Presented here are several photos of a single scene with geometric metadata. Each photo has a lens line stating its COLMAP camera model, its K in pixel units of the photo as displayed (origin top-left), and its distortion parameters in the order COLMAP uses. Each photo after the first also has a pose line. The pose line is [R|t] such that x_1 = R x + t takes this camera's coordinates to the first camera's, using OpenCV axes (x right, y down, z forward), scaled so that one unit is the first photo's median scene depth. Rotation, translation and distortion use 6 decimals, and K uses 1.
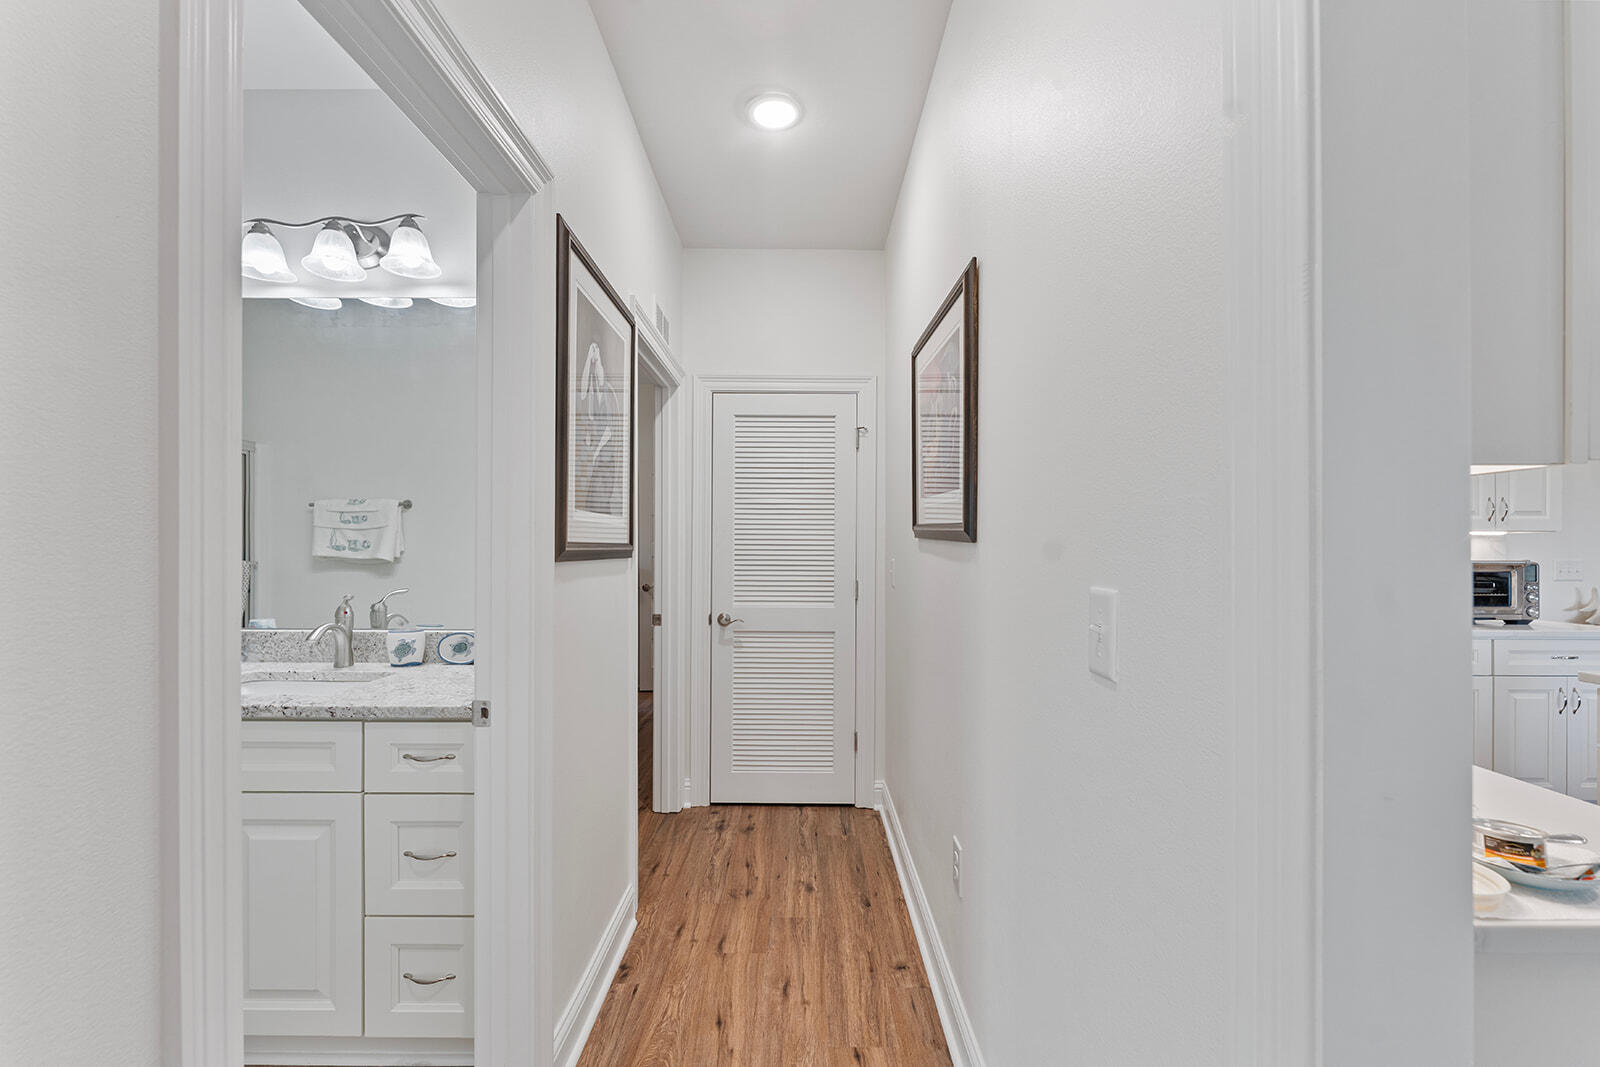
lens RADIAL K [[651.8, 0, 797.4], [0, 651.8, 540.5], [0, 0, 1]] dist [-0.001494, 0.000171]
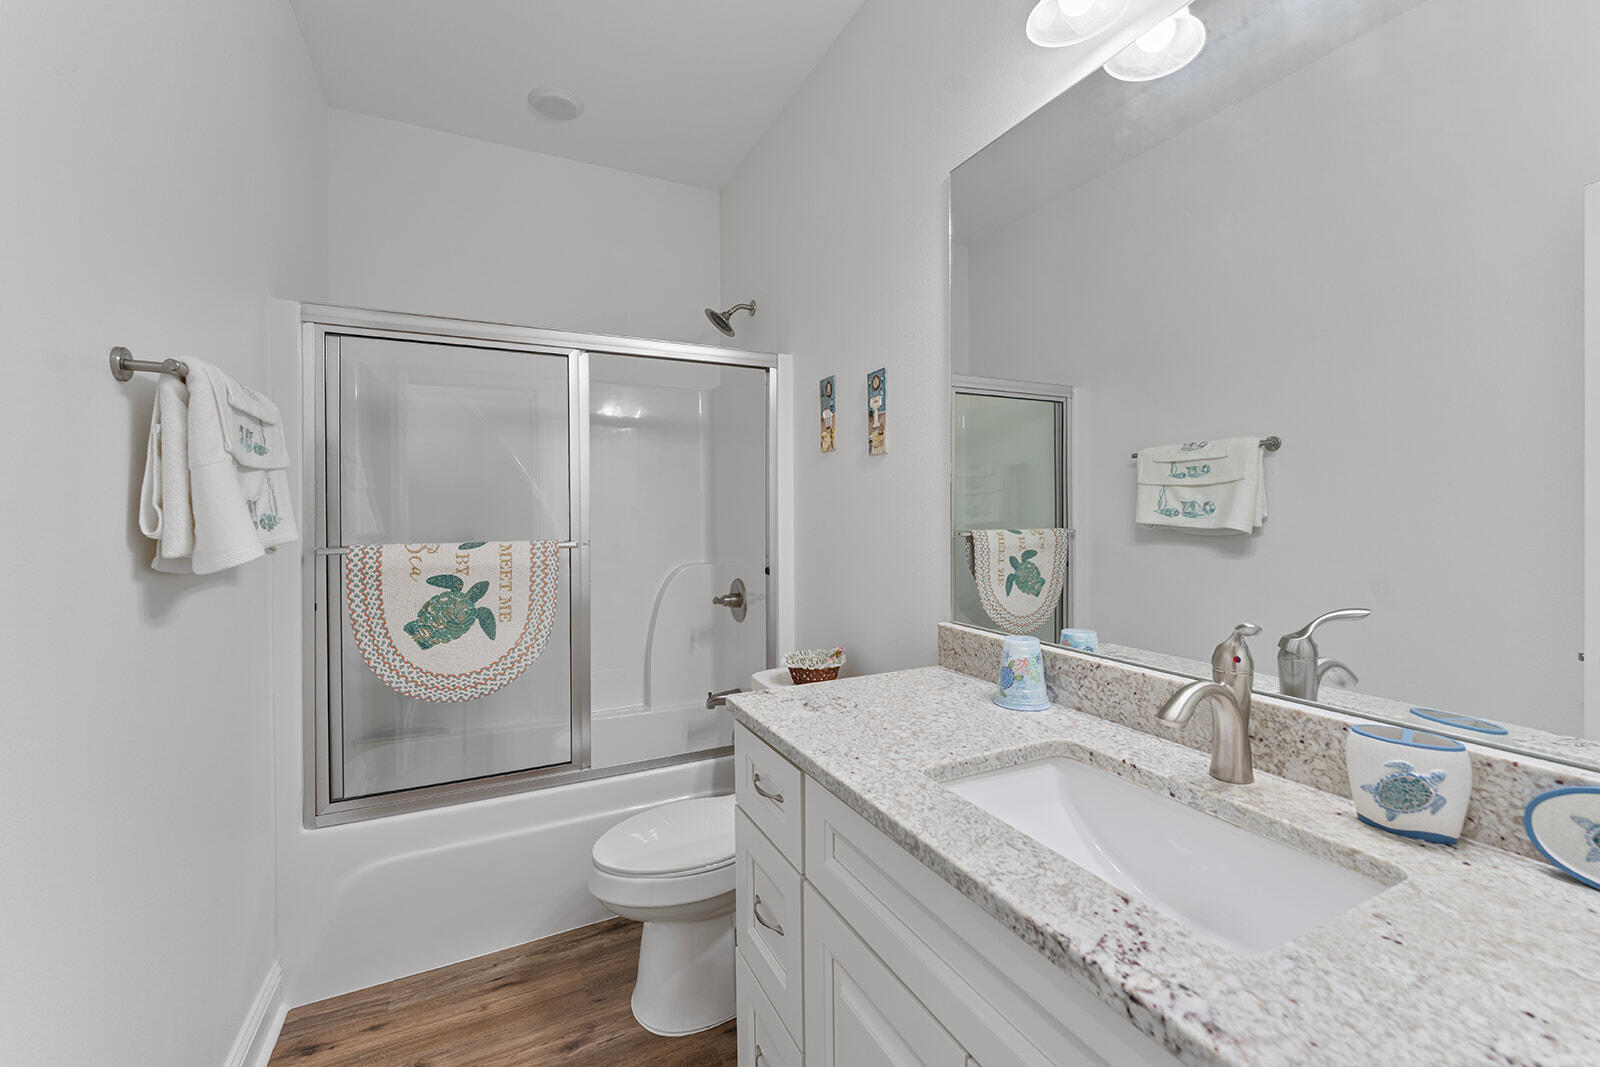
lens RADIAL K [[651.8, 0, 795.7], [0, 651.8, 518.1], [0, 0, 1]] dist [-0.001494, 0.000171]
pose [[0.452169, 0.006793, -0.891907, -0.362921], [0.011763, 0.999839, 0.013579, 0.004452], [0.891855, -0.016632, 0.452016, 0.446118]]
